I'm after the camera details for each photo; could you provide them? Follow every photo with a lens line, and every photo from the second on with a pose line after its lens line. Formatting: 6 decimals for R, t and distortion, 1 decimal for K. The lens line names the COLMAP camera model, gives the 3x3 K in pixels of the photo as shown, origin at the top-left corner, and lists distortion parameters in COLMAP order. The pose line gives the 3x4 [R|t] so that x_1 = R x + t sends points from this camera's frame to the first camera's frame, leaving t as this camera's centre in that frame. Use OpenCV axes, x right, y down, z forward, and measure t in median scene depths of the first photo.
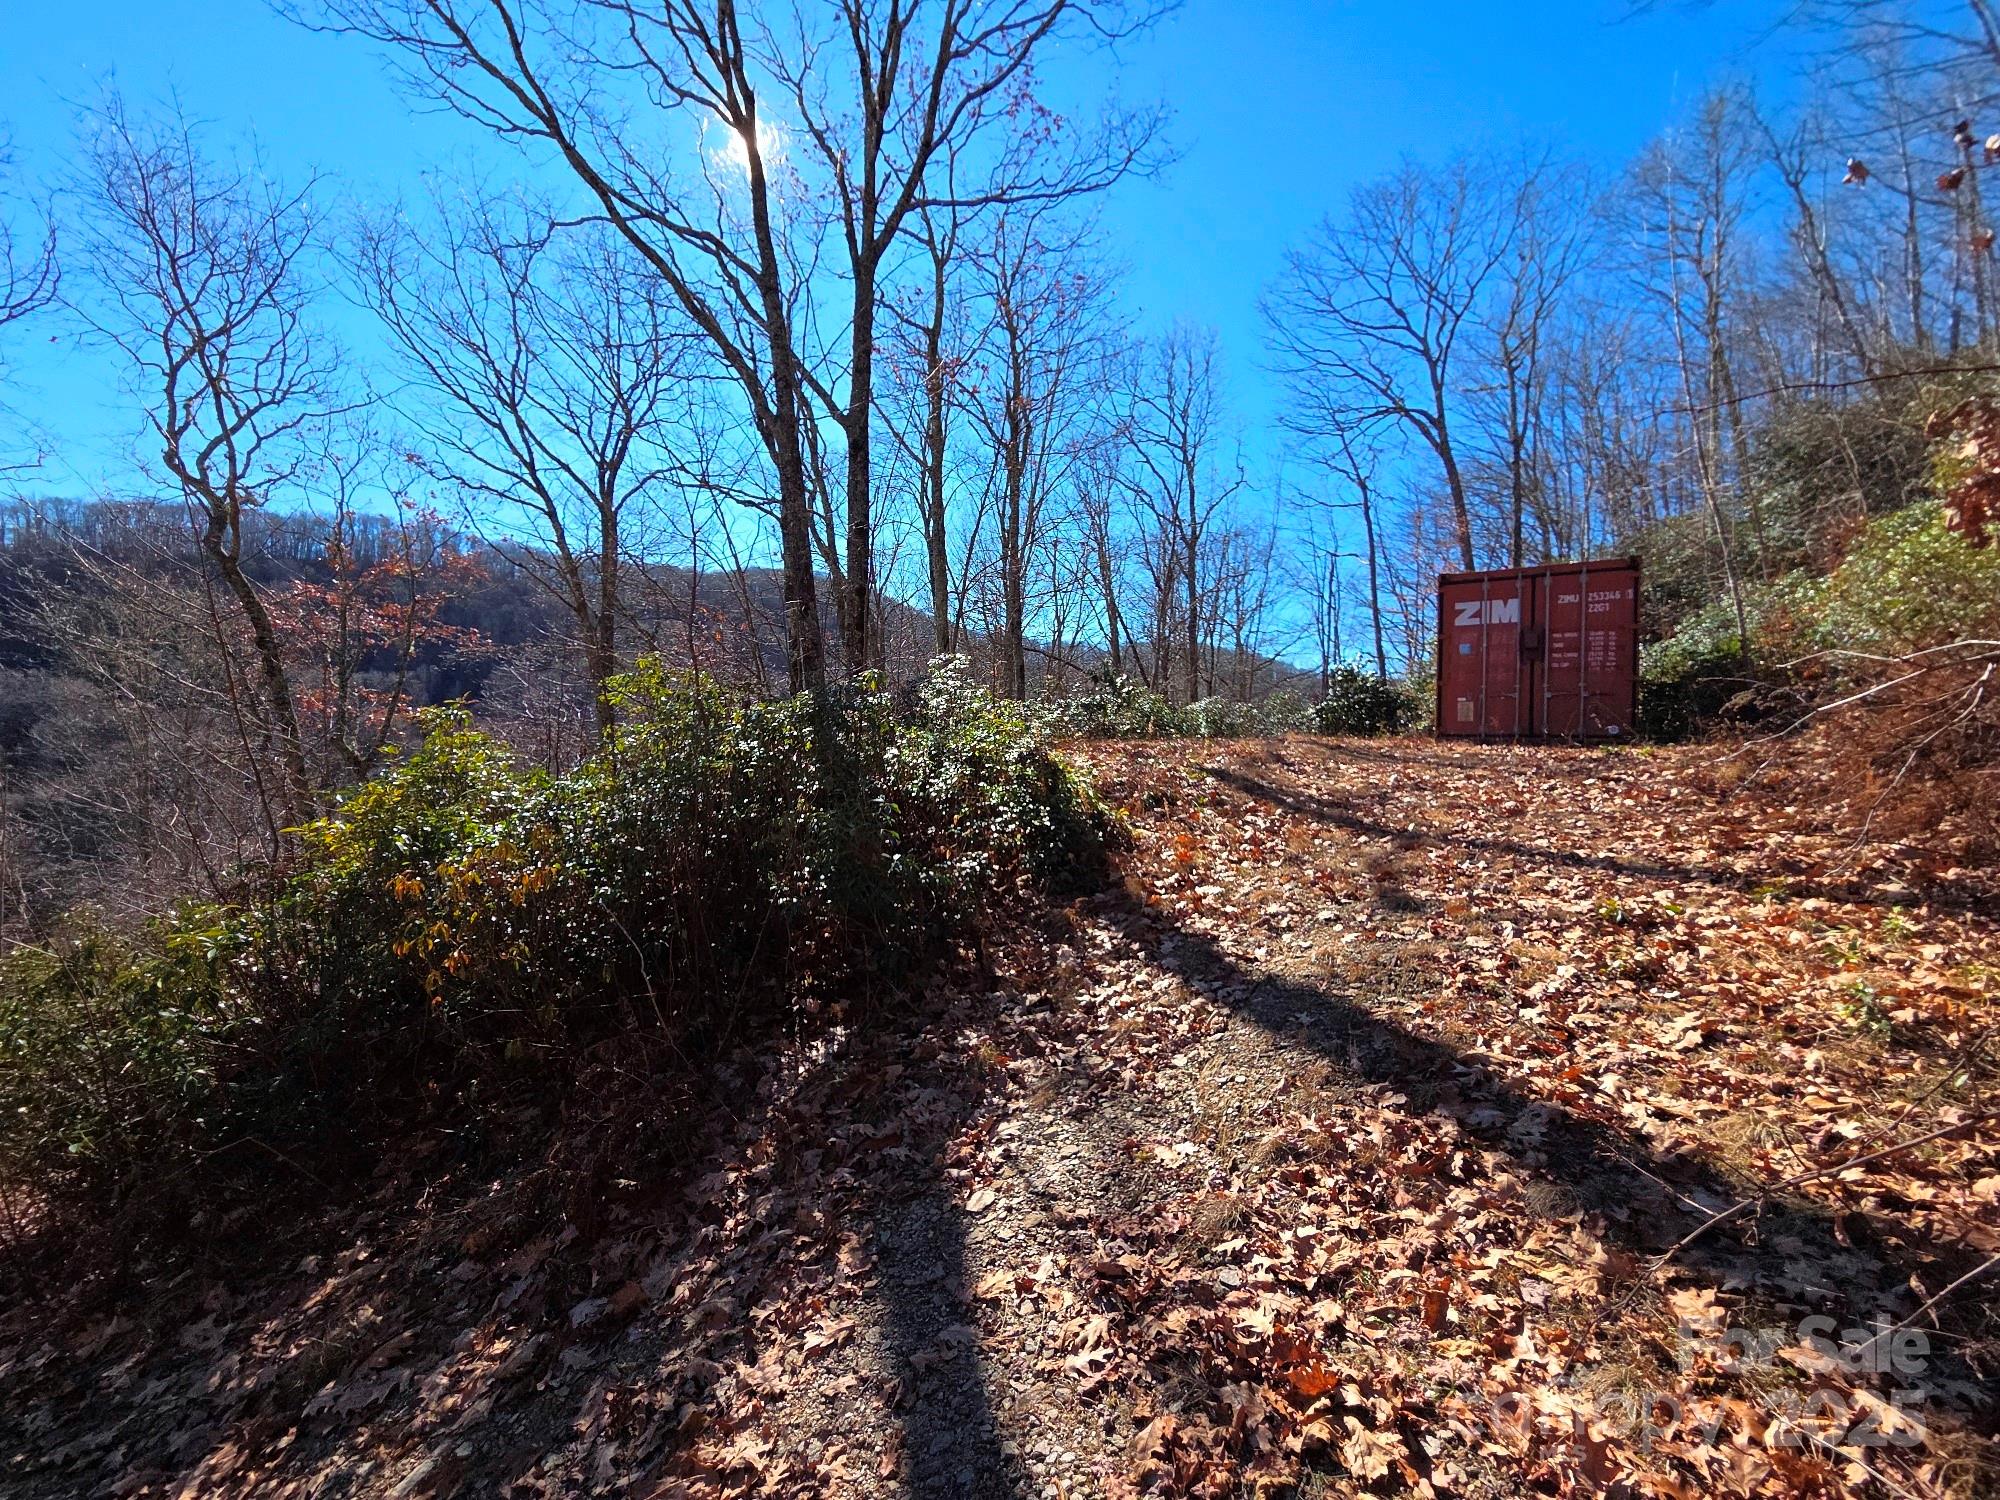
lens RADIAL K [[847.0, 0, 1014.7], [0, 847.0, 752.6], [0, 0, 1]] dist [0.008479, -0.000468]
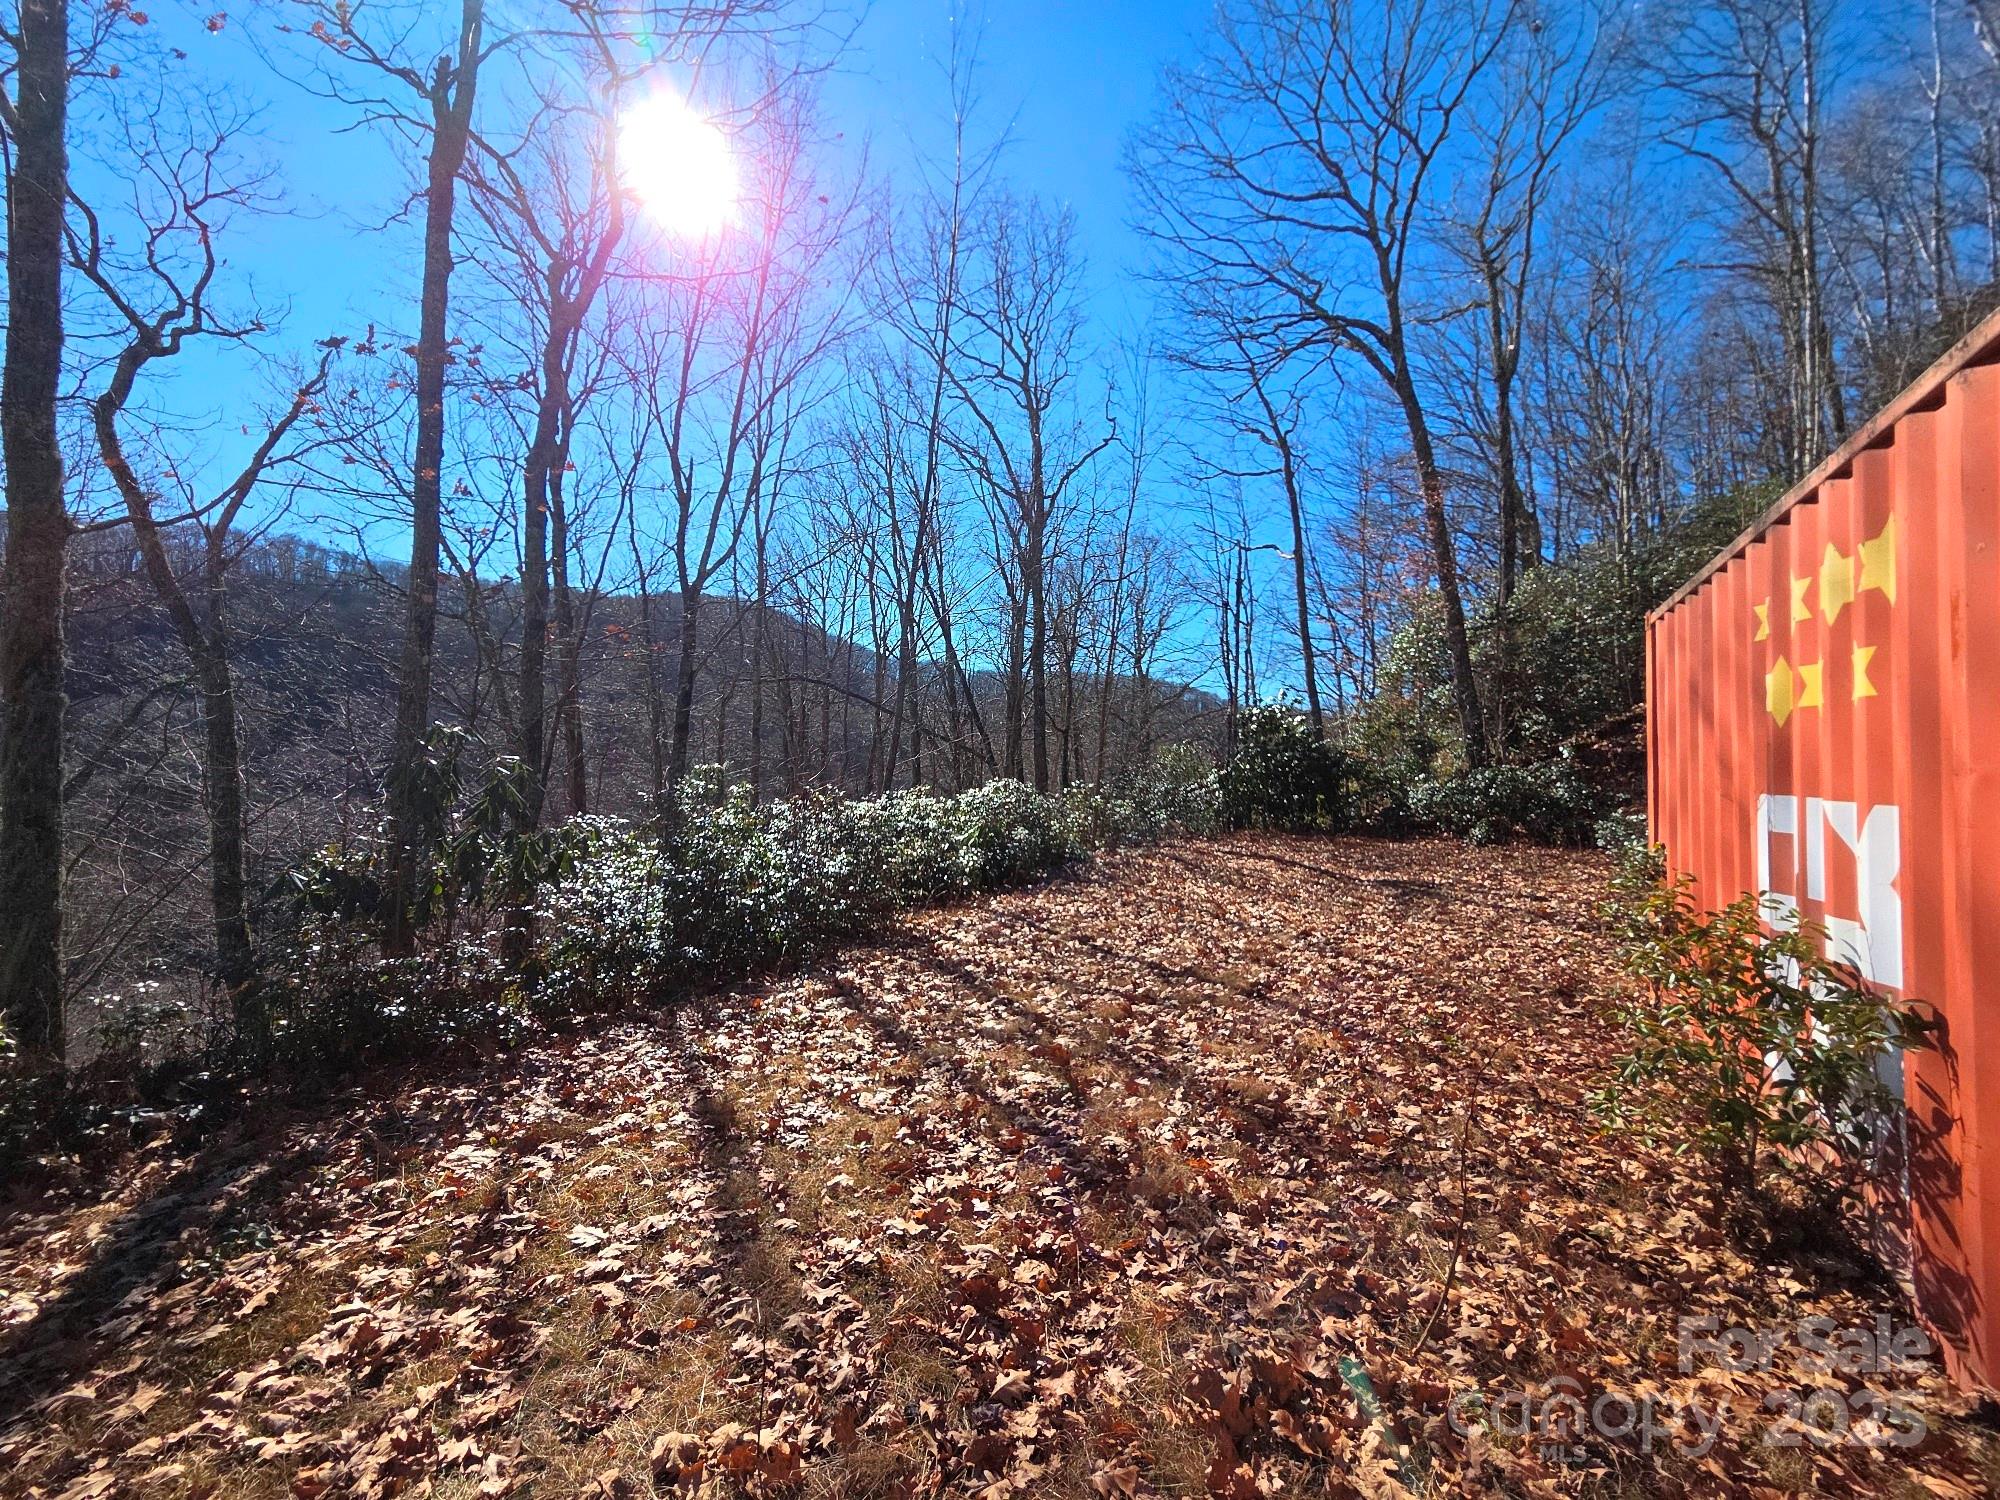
lens RADIAL K [[847.0, 0, 1014.7], [0, 847.0, 752.6], [0, 0, 1]] dist [0.008479, -0.000468]
pose [[0.997252, -0.002053, 0.074051, 0.151074], [0.004881, 0.999265, -0.038023, -0.044608], [-0.073918, 0.038280, 0.996529, 0.362815]]
